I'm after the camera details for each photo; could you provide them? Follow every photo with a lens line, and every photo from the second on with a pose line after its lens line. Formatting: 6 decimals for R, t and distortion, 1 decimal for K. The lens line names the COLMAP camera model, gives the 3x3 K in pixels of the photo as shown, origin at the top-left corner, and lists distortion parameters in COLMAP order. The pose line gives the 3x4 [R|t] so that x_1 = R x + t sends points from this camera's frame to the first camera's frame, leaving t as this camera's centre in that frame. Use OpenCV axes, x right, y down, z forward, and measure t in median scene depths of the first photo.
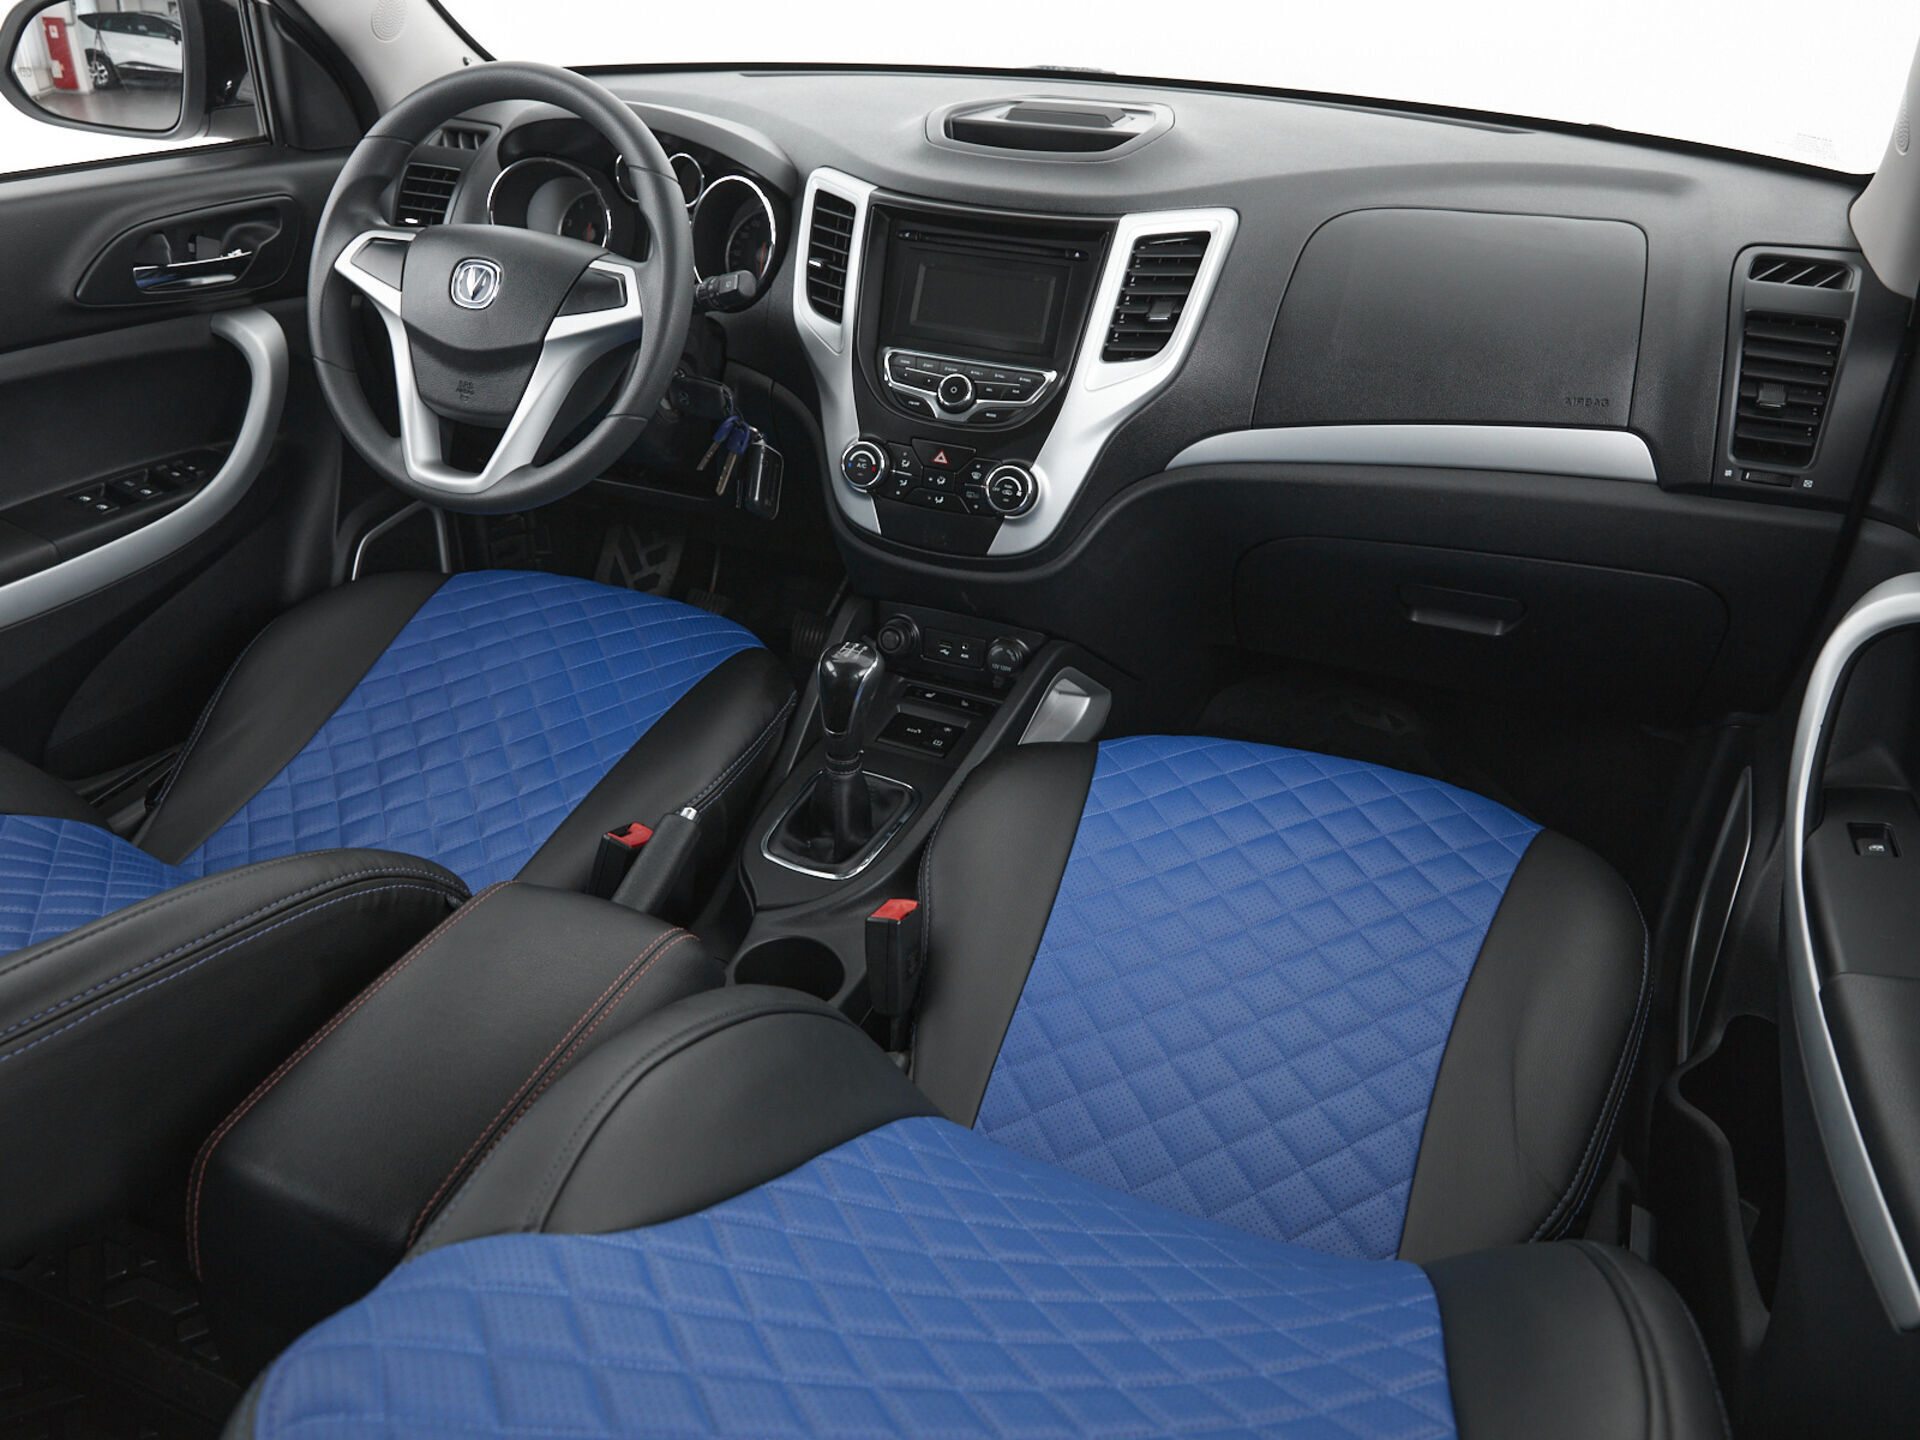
lens RADIAL K [[1506.4, 0, 880.3], [0, 1506.4, 716.4], [0, 0, 1]] dist [-0.006535, 0.000395]
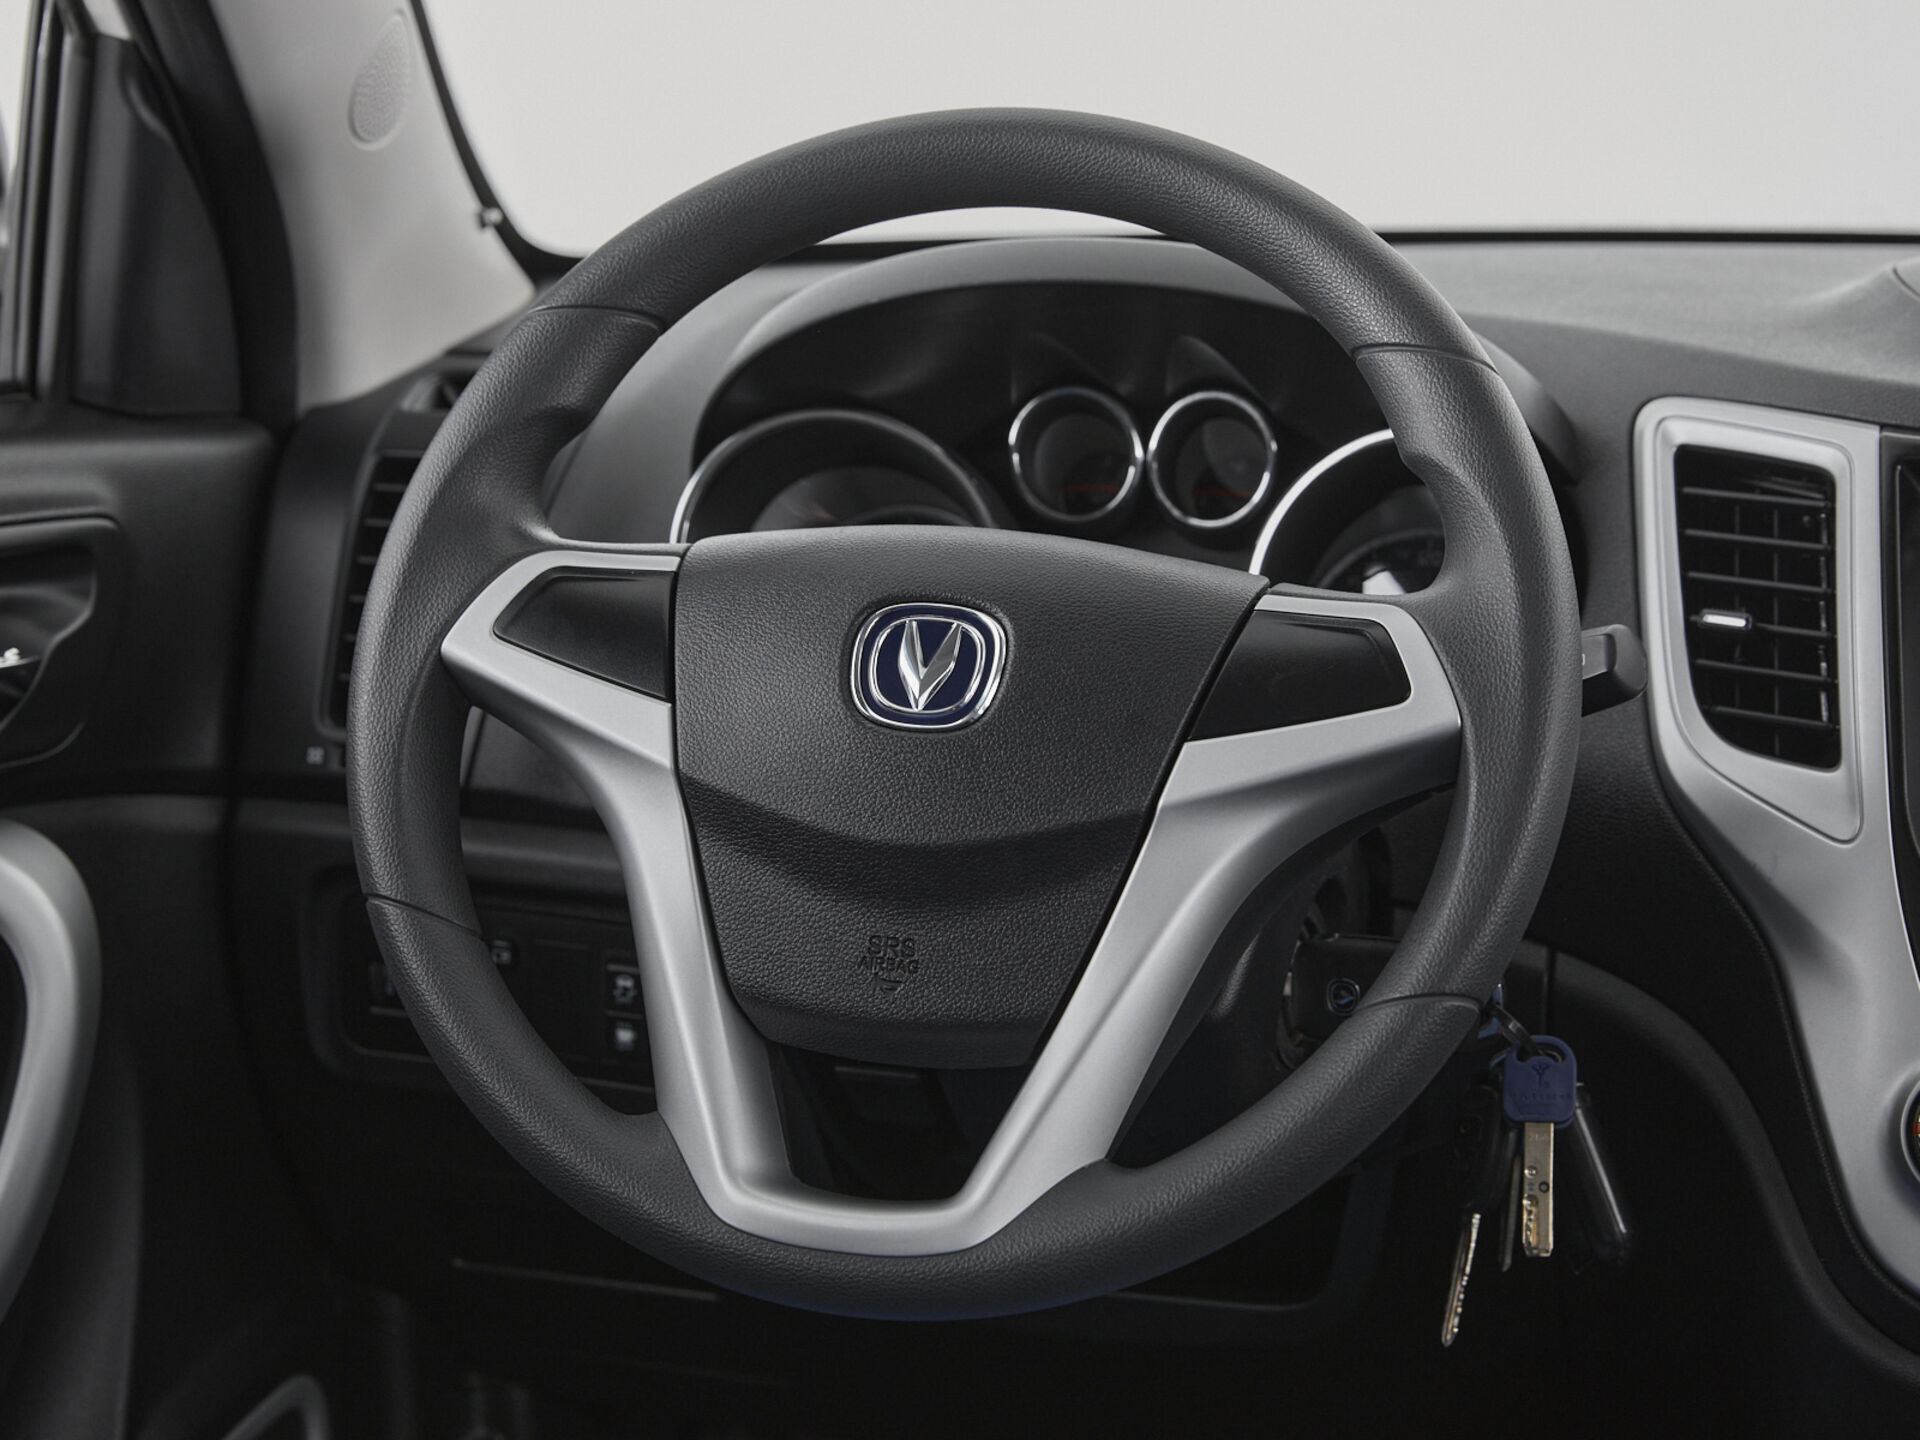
lens RADIAL K [[3705.9, 0, 960.0], [0, 3705.9, 720.0], [0, 0, 1]] dist [-0.054800, 0.033589]
pose [[0.987683, -0.022368, 0.154861, -0.390561], [0.074889, 0.936582, -0.342354, 0.022824], [-0.137383, 0.349734, 0.926721, 0.193377]]
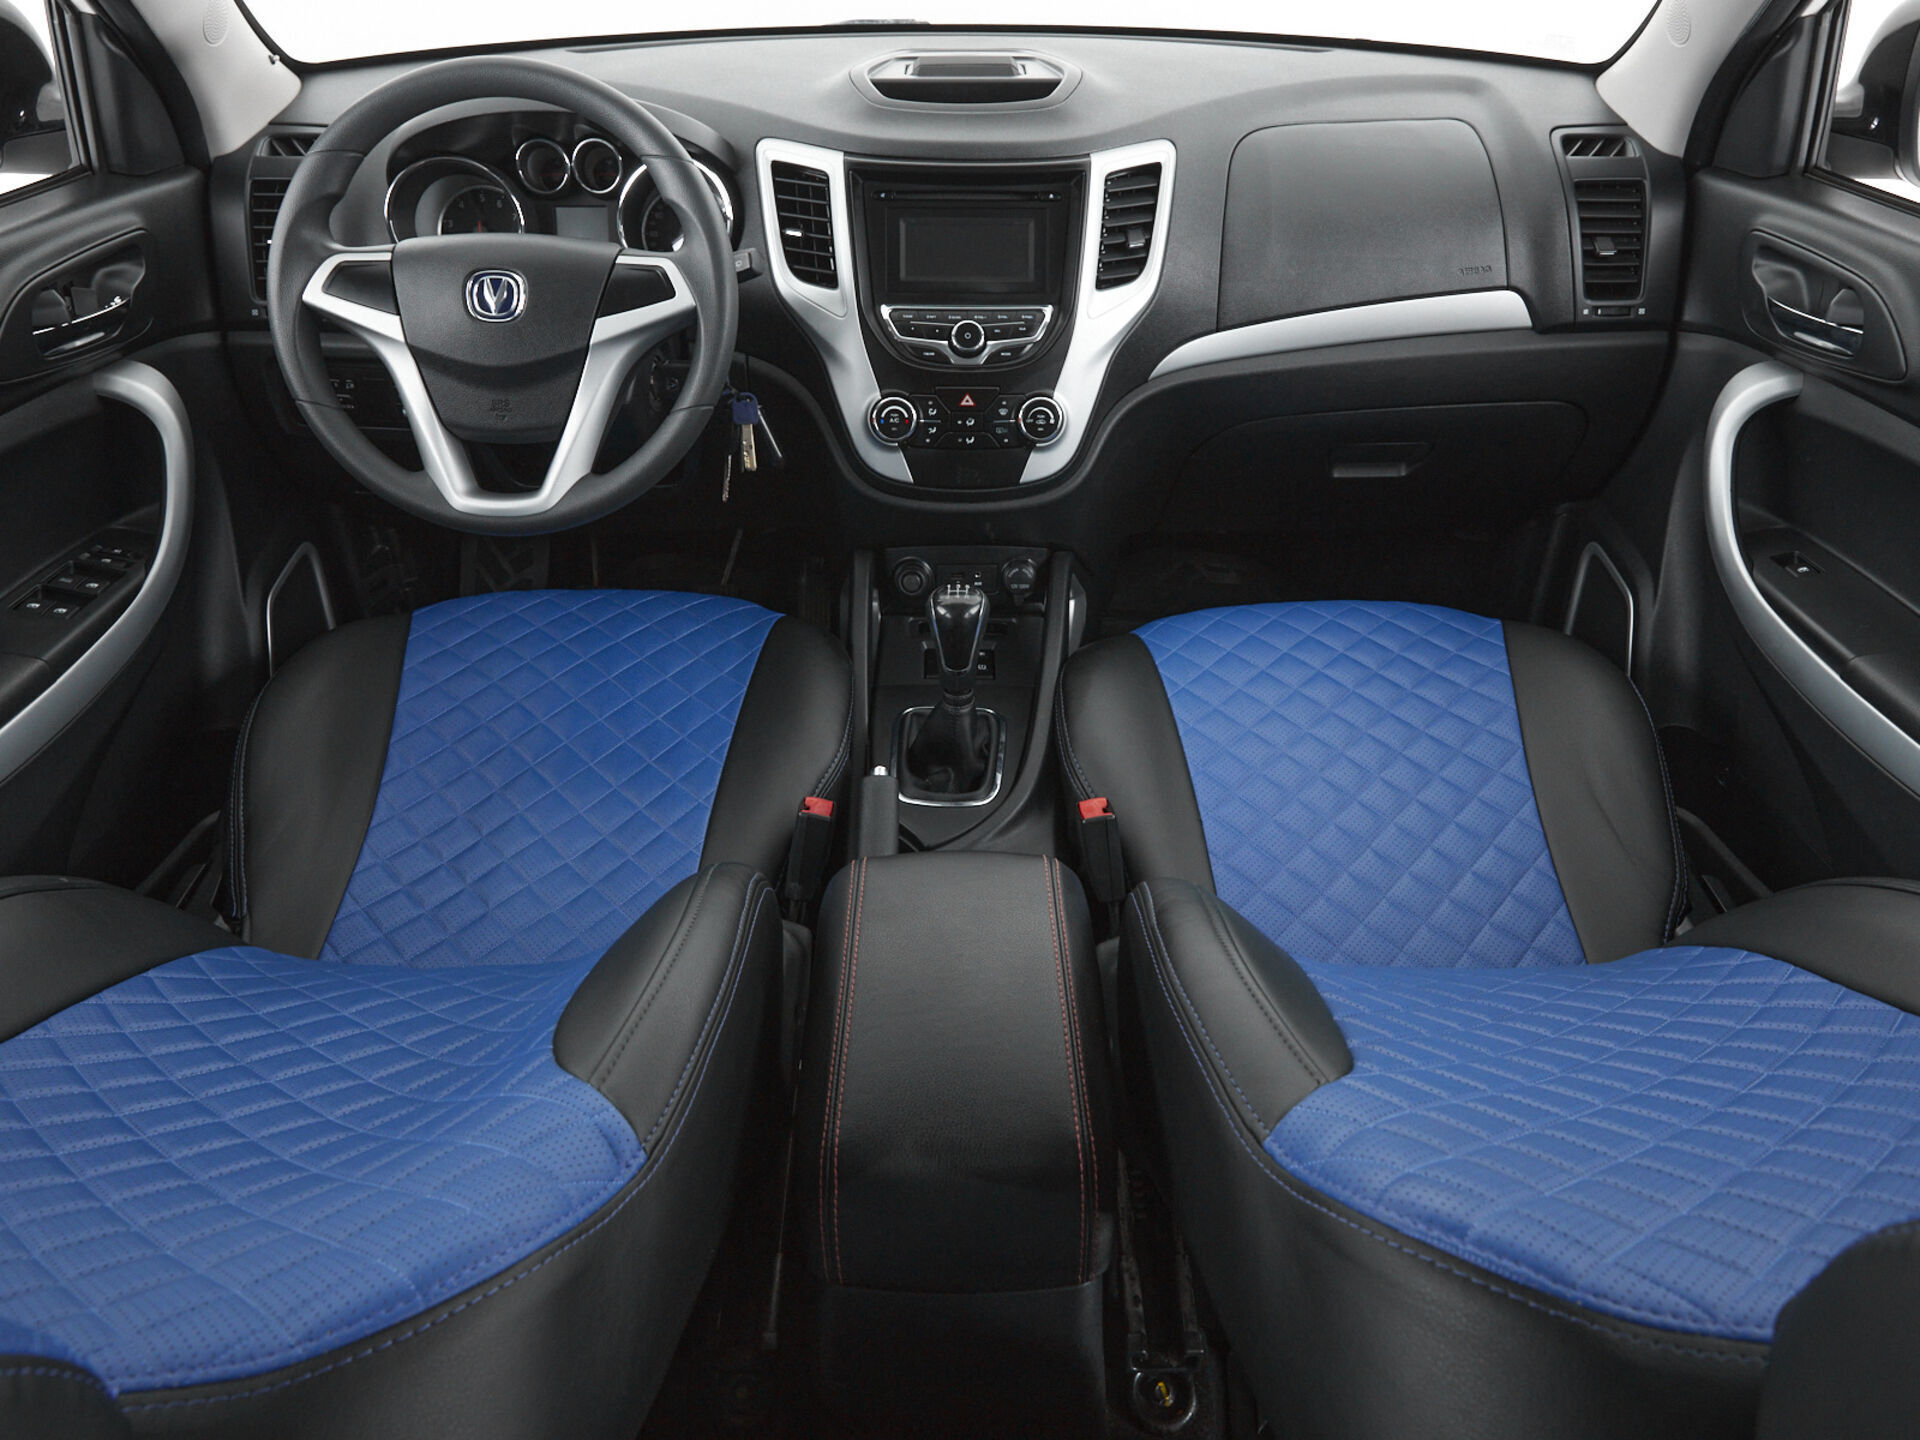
lens RADIAL K [[1493.4, 0, 960.0], [0, 1493.4, 720.0], [0, 0, 1]] dist [-0.007430, 0.002015]
pose [[0.911518, -0.229795, 0.341070, -0.379129], [0.214868, 0.973238, 0.081477, -0.038987], [-0.350665, -0.000983, 0.936500, 0.010343]]
